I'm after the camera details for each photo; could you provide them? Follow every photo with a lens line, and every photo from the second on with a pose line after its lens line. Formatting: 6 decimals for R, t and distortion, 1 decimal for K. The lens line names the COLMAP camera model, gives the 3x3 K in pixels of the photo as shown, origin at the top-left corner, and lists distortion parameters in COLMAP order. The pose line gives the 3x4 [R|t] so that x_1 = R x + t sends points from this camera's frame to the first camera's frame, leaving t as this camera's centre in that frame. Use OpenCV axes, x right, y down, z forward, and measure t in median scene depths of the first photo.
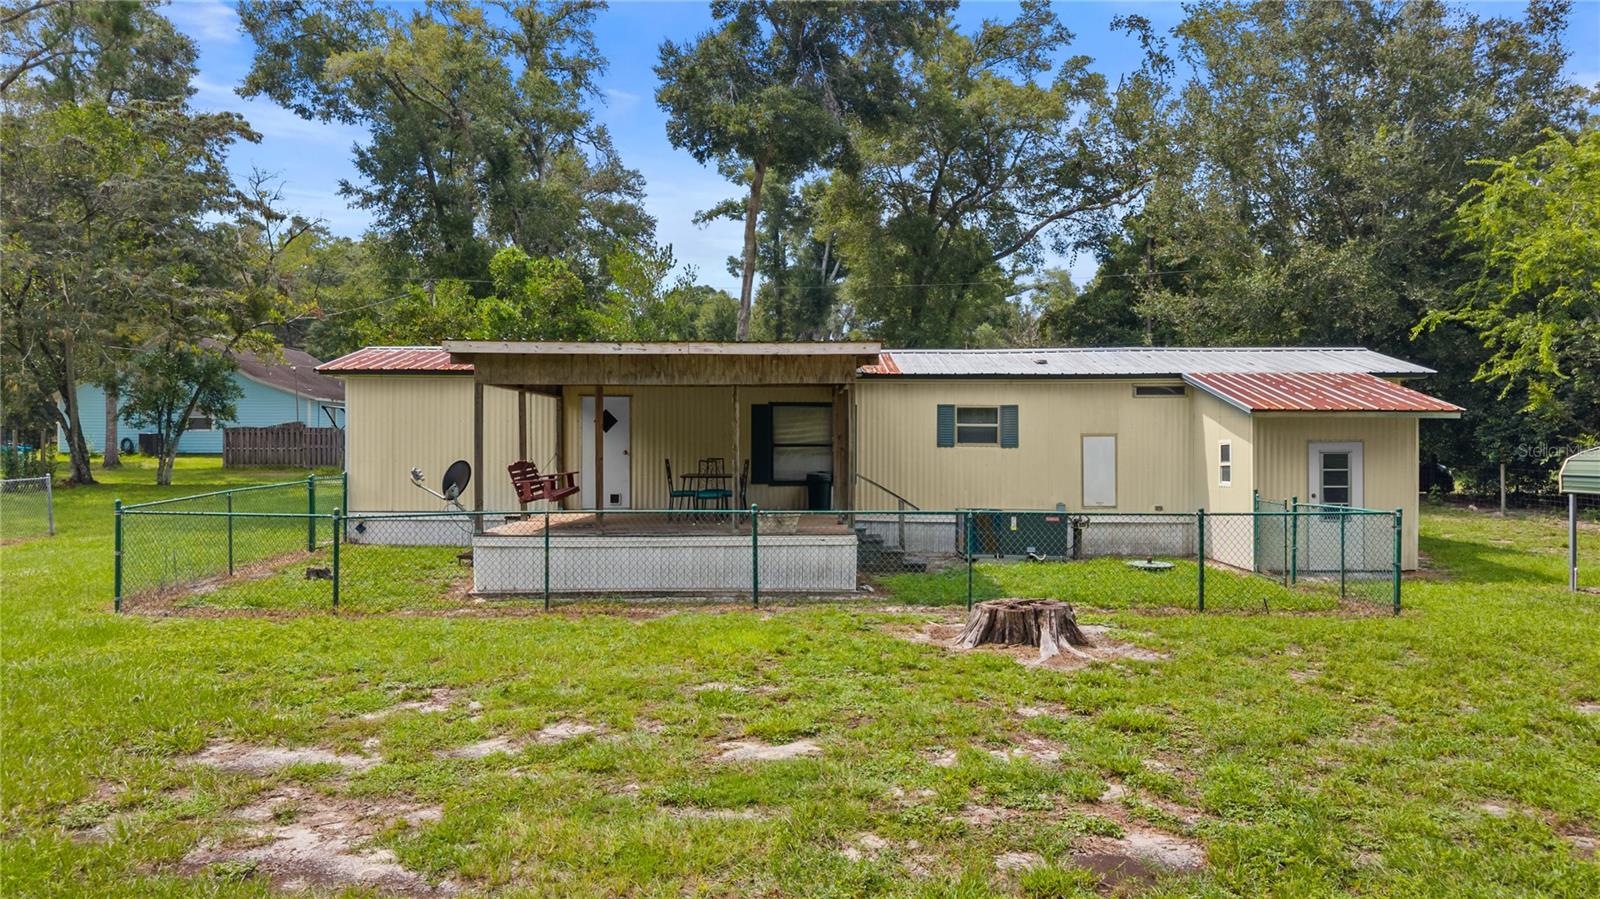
lens RADIAL K [[1035.3, 0, 800.0], [0, 1035.3, 449.5], [0, 0, 1]] dist [-0.001637, -0.040223]
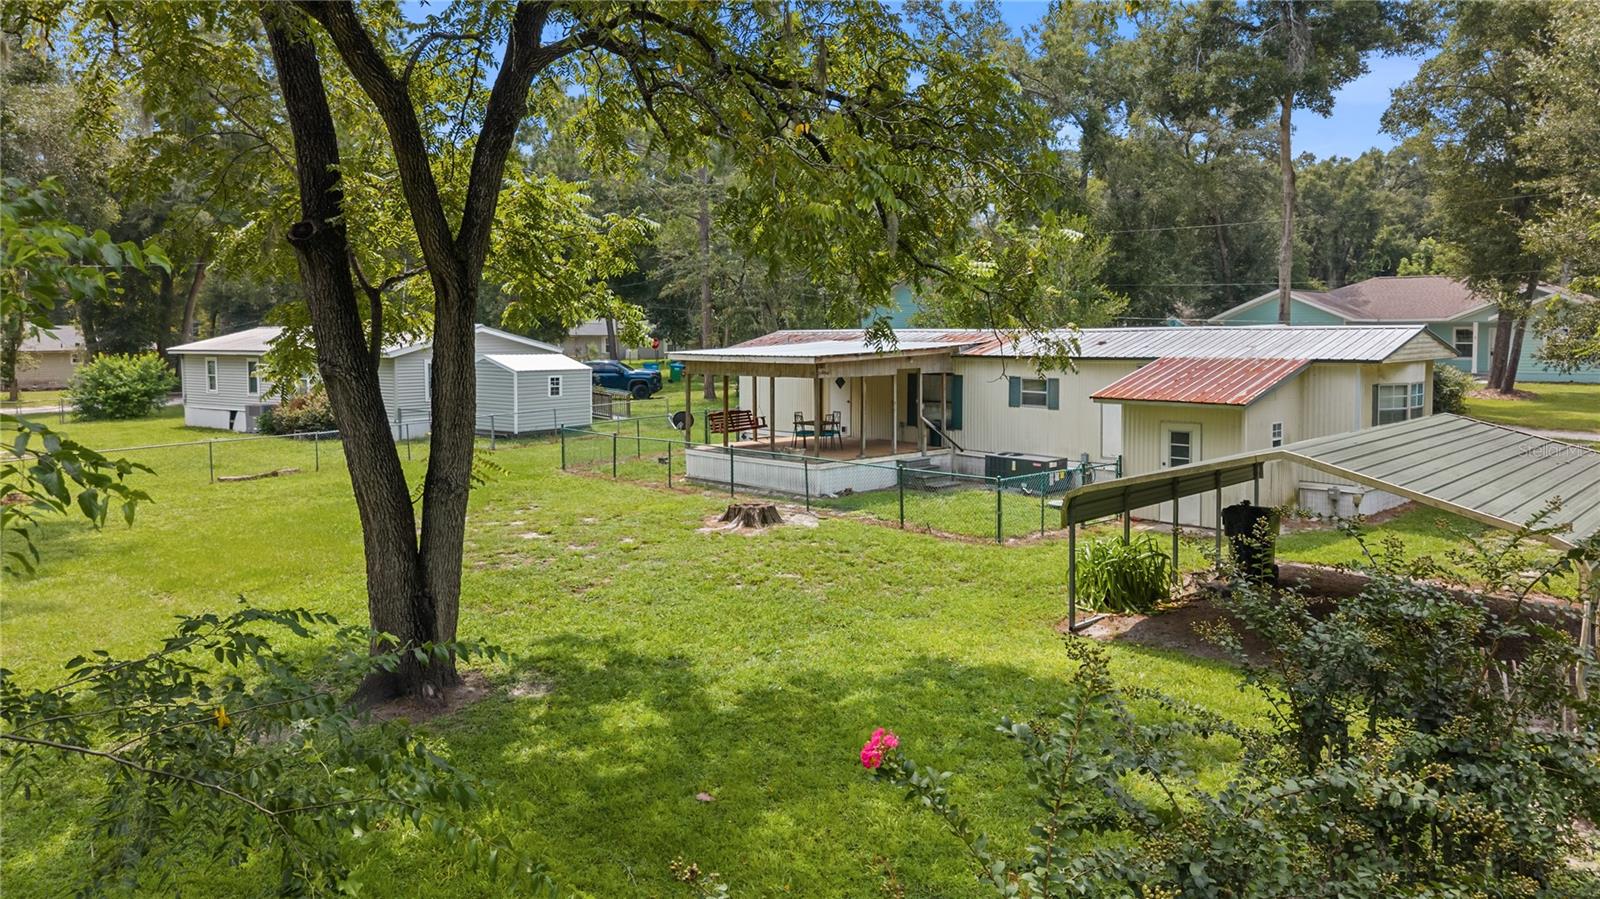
lens RADIAL K [[1035.3, 0, 800.0], [0, 1035.3, 449.5], [0, 0, 1]] dist [-0.001637, -0.040223]
pose [[0.708767, 0.069309, -0.702030, 0.925936], [0.012068, 0.993825, 0.110301, -0.103585], [0.705340, -0.086650, 0.703554, -0.197708]]
